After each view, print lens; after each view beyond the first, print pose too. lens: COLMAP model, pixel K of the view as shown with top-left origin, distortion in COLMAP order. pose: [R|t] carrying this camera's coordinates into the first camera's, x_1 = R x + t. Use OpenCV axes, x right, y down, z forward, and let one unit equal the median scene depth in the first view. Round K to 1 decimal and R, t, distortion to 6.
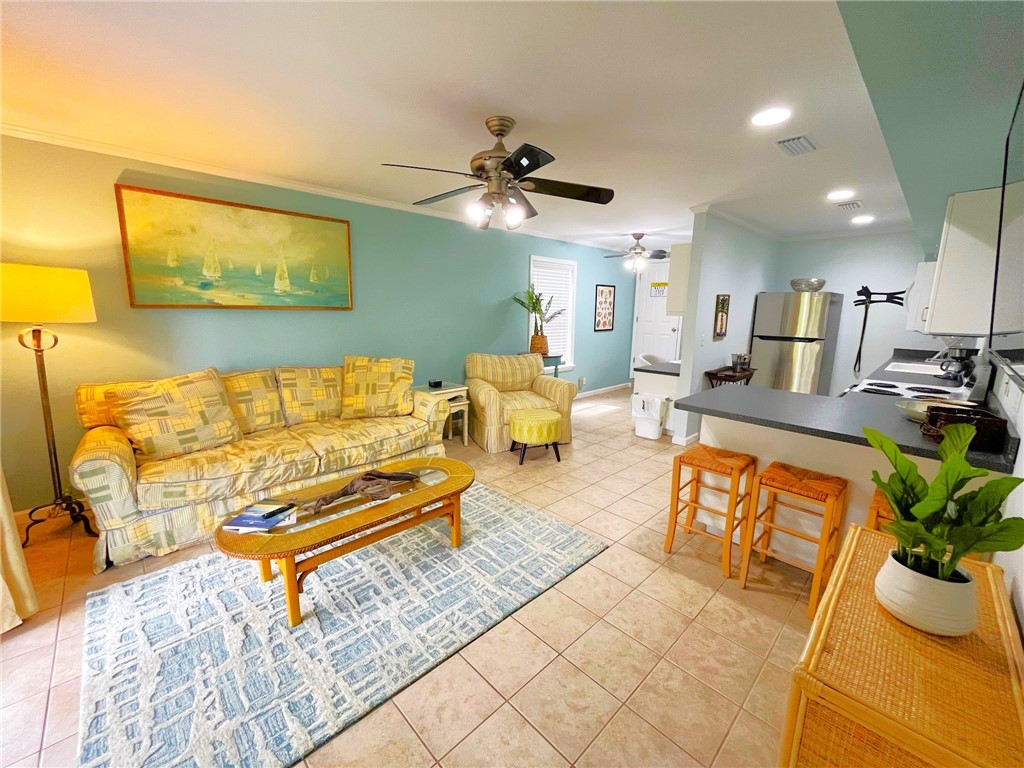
lens RADIAL K [[415.8, 0, 512.7], [0, 415.8, 381.5], [0, 0, 1]] dist [-0.004413, 0.001110]
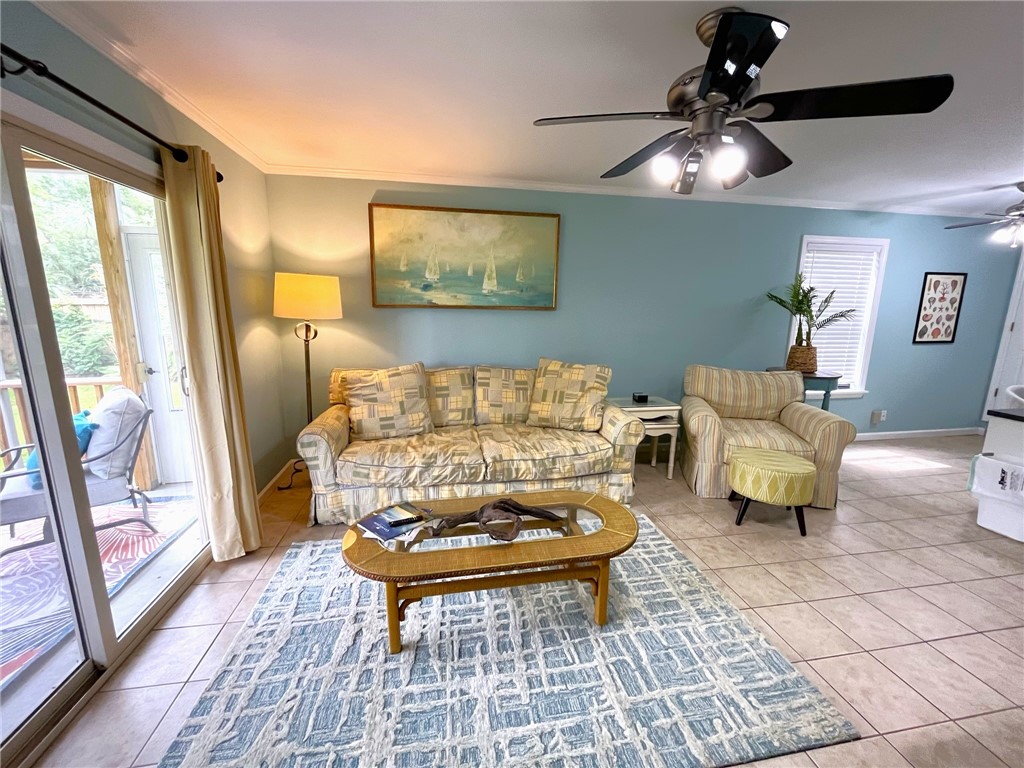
lens RADIAL K [[415.8, 0, 510.7], [0, 415.8, 382.8], [0, 0, 1]] dist [-0.004413, 0.001110]
pose [[0.827475, 0.099485, -0.552619, 0.084764], [-0.097892, 0.994667, 0.032484, -0.038130], [0.552903, 0.027218, 0.832801, 0.220929]]
